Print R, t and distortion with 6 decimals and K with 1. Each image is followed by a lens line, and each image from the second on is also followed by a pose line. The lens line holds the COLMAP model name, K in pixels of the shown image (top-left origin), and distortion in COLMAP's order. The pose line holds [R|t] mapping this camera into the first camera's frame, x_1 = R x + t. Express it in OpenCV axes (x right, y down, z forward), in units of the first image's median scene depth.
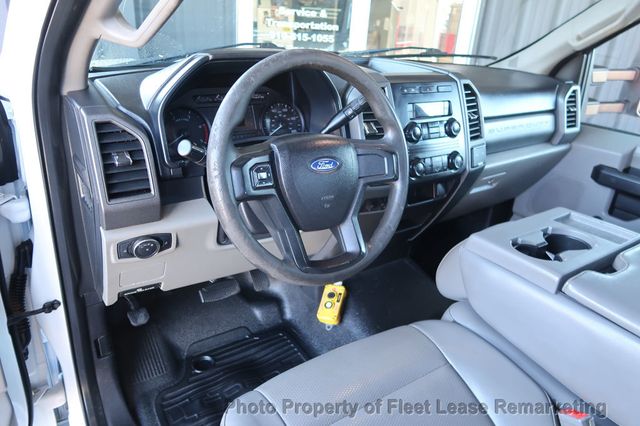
lens RADIAL K [[447.9, 0, 318.5], [0, 447.9, 213.7], [0, 0, 1]] dist [-0.005970, -0.000282]
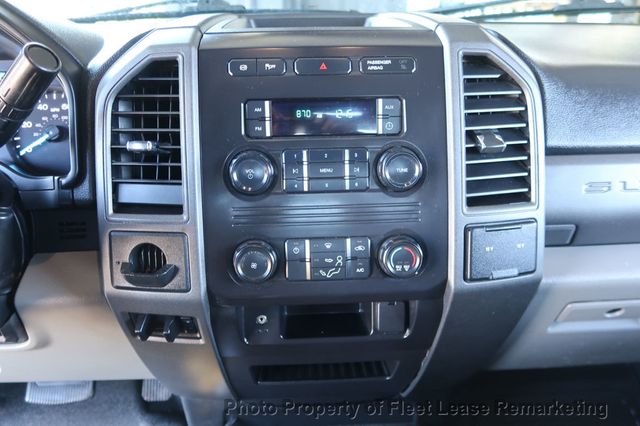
lens RADIAL K [[506.5, 0, 322.6], [0, 506.5, 212.3], [0, 0, 1]] dist [0.010529, -0.000054]
pose [[0.851539, 0.136406, -0.506235, 0.441173], [-0.155602, 0.987810, 0.004429, -0.139952], [0.500668, 0.075000, 0.862384, 0.570532]]
